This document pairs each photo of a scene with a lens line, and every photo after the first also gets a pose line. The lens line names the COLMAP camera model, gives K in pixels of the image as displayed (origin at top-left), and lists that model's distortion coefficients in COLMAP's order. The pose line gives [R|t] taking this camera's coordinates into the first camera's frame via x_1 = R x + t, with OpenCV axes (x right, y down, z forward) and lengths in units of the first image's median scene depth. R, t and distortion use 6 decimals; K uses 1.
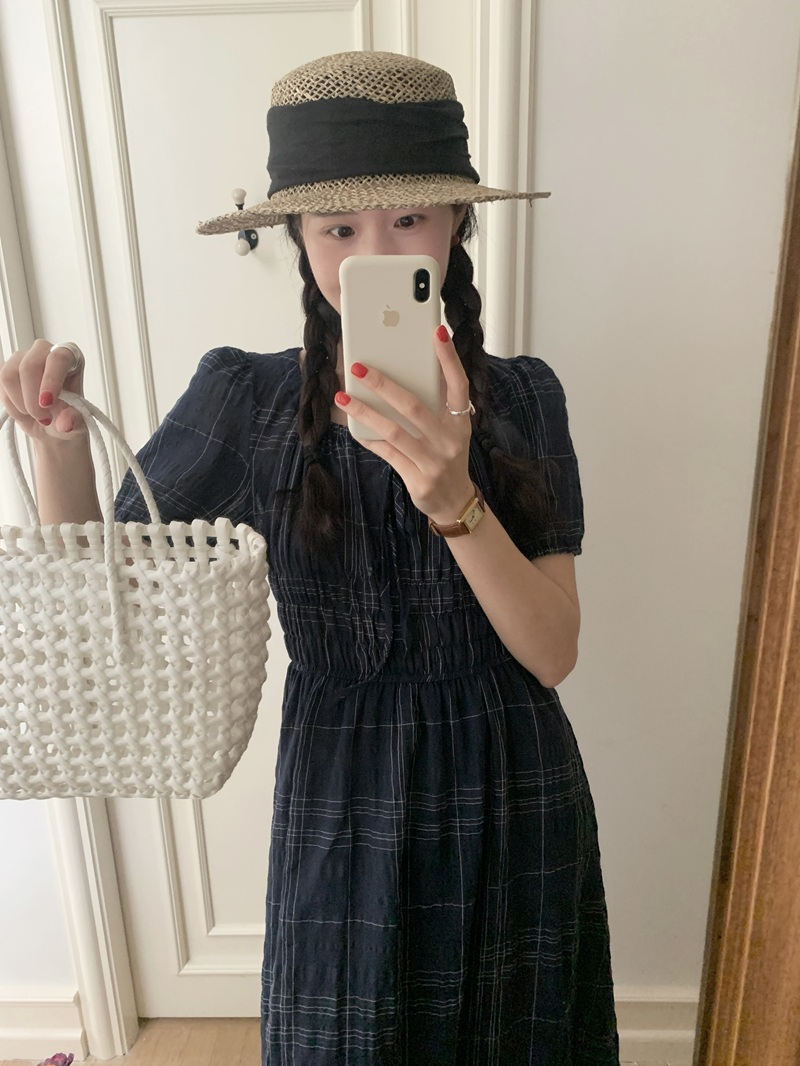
lens RADIAL K [[816.8, 0, 411.8], [0, 816.8, 531.6], [0, 0, 1]] dist [-0.013972, 0.008552]
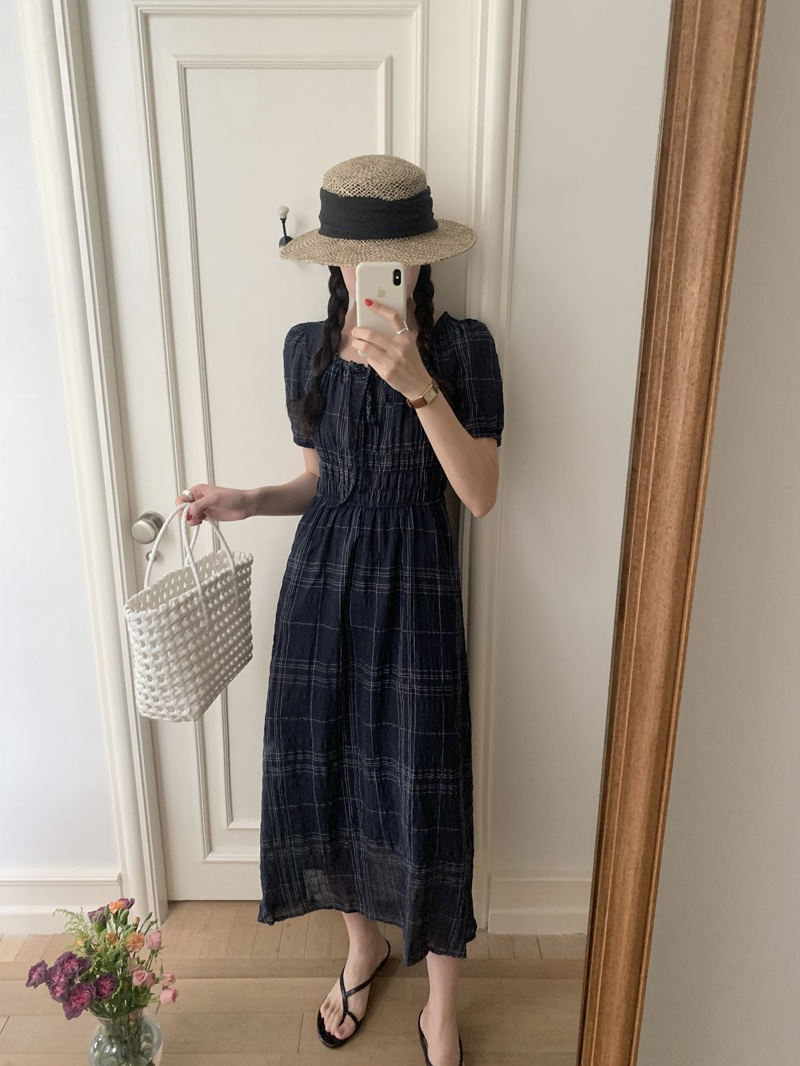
lens RADIAL K [[816.8, 0, 401.1], [0, 816.8, 531.2], [0, 0, 1]] dist [-0.013972, 0.008552]
pose [[0.999530, 0.017570, 0.025131, -0.171621], [-0.017685, 0.999834, 0.004375, 0.234838], [-0.025050, -0.004817, 0.999675, -0.862283]]
